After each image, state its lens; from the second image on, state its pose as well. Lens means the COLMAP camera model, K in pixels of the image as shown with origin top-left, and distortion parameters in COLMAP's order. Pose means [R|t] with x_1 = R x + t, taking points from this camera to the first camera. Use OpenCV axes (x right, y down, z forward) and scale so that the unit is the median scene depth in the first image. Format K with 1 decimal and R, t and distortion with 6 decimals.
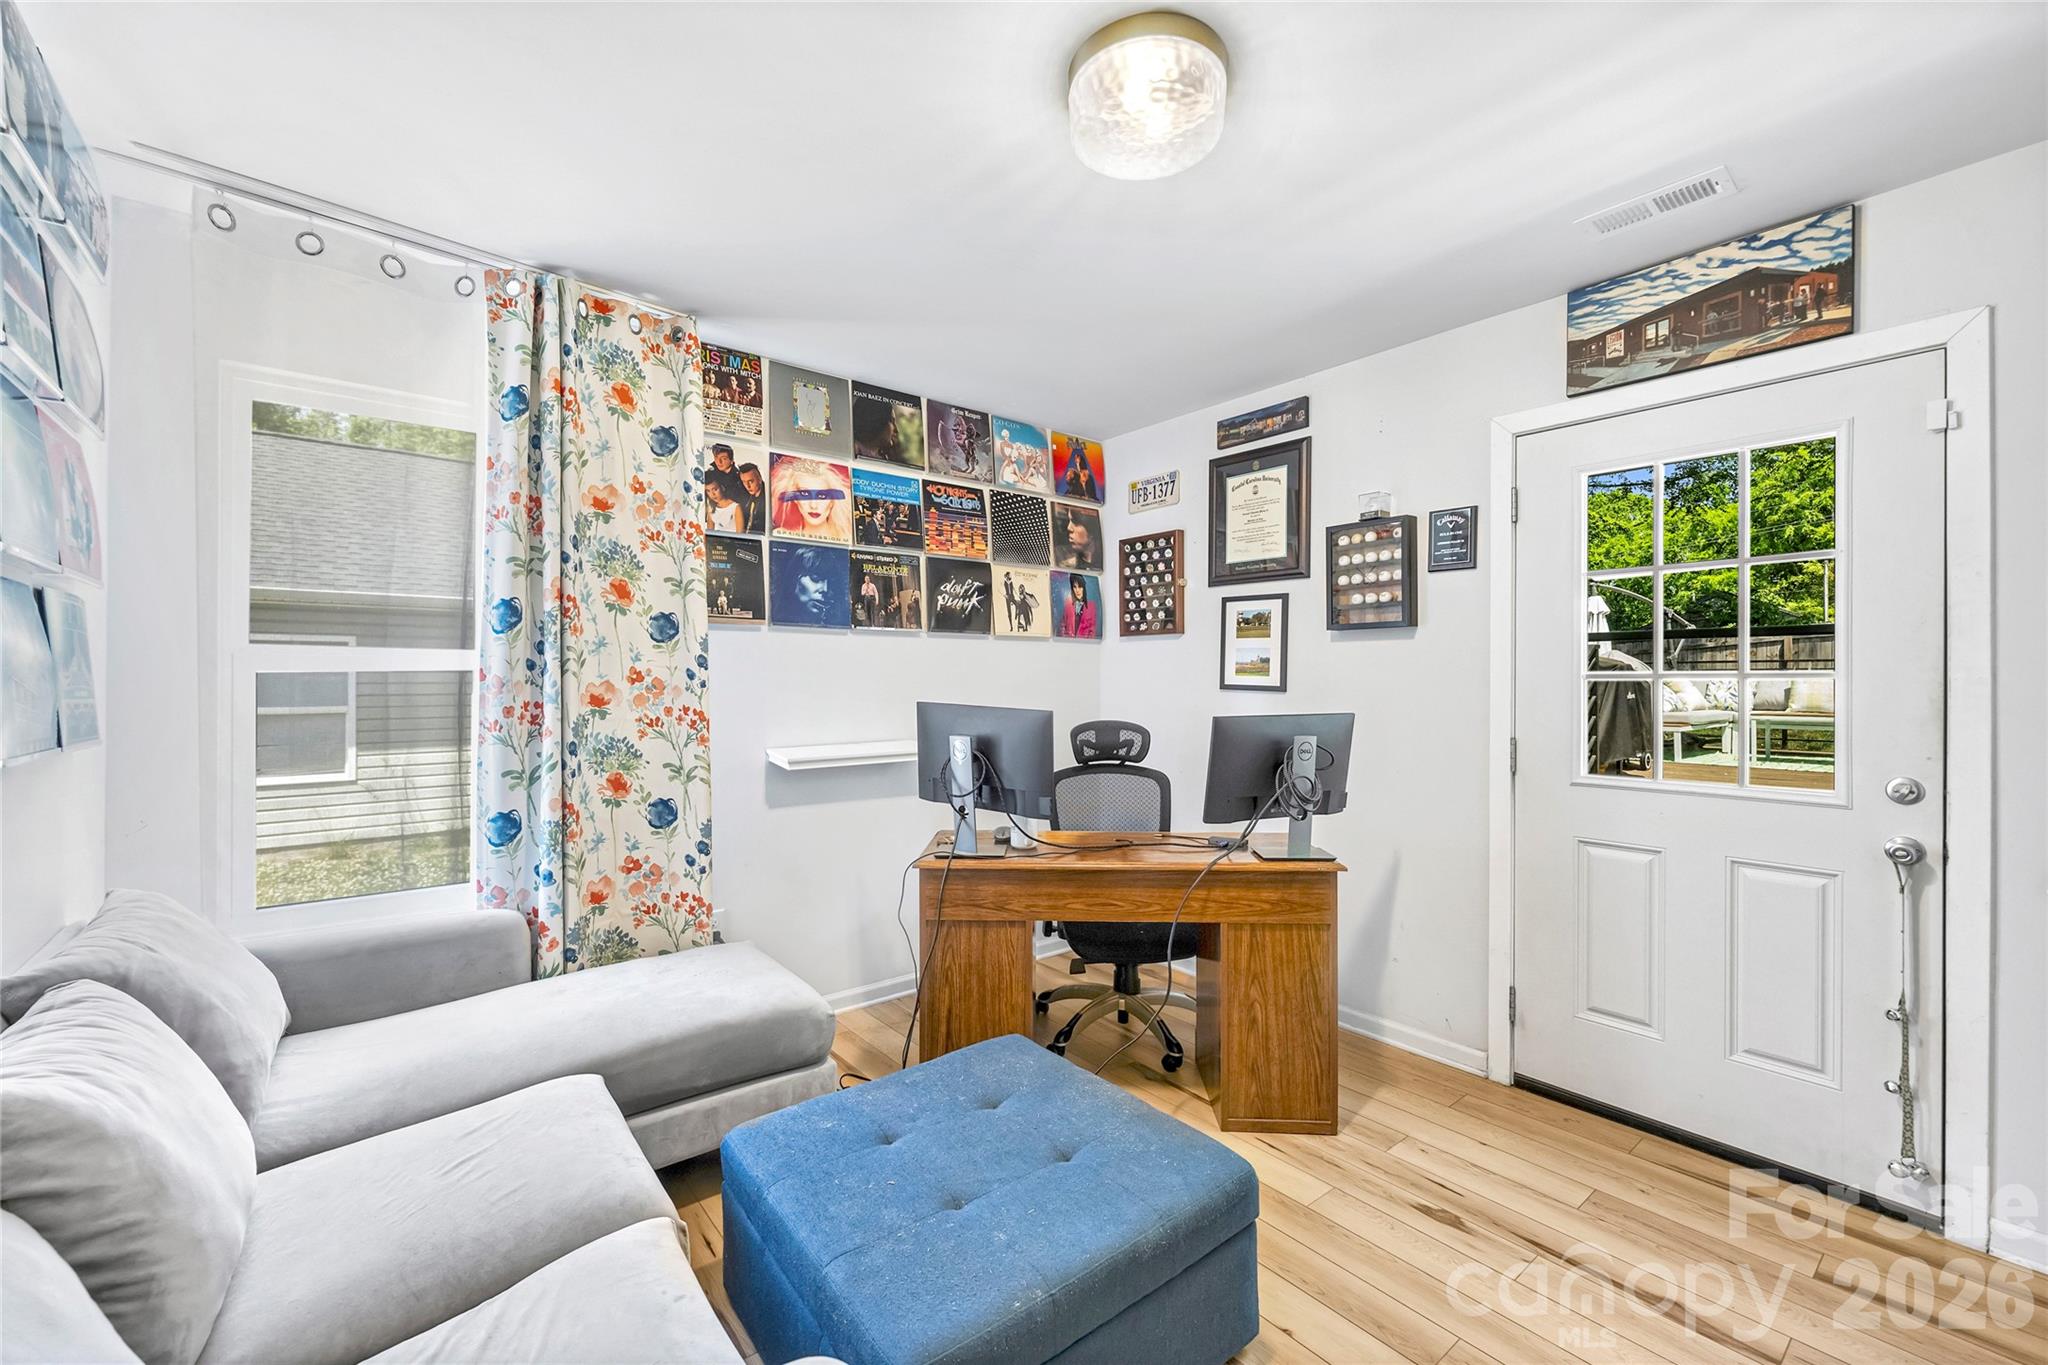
lens RADIAL K [[820.2, 0, 1065.6], [0, 820.2, 678.5], [0, 0, 1]] dist [-0.000951, -0.000200]
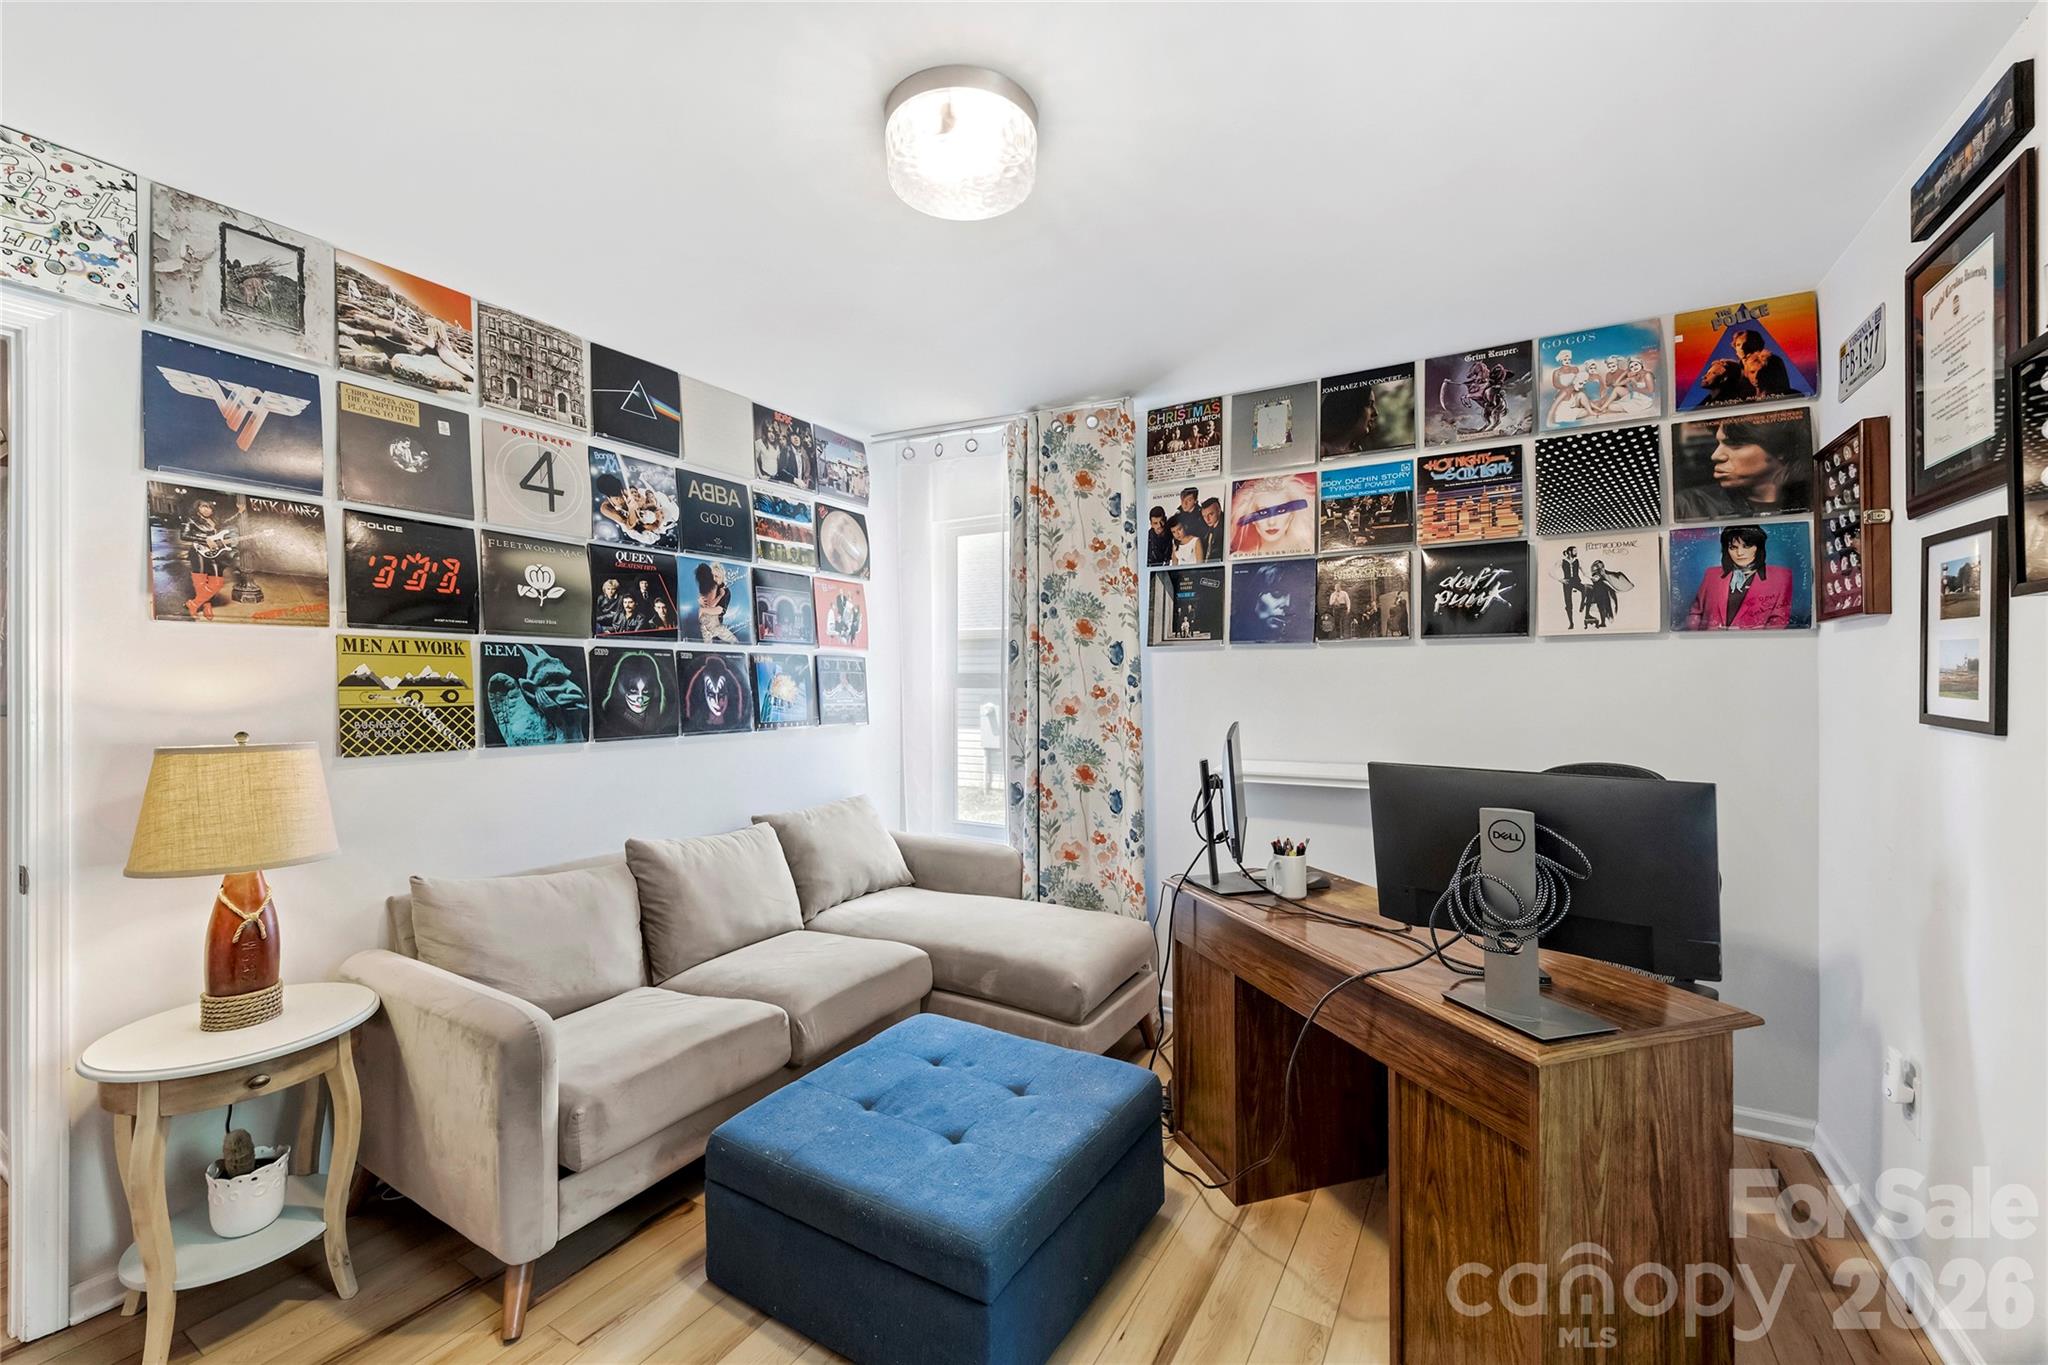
lens RADIAL K [[824.6, 0, 992.3], [0, 824.6, 676.9], [0, 0, 1]] dist [0.000605, -0.000311]
pose [[0.328437, -0.007262, -0.944498, 0.492781], [0.004522, 0.999971, -0.006116, -0.014993], [0.944515, -0.002262, 0.328461, 0.315526]]
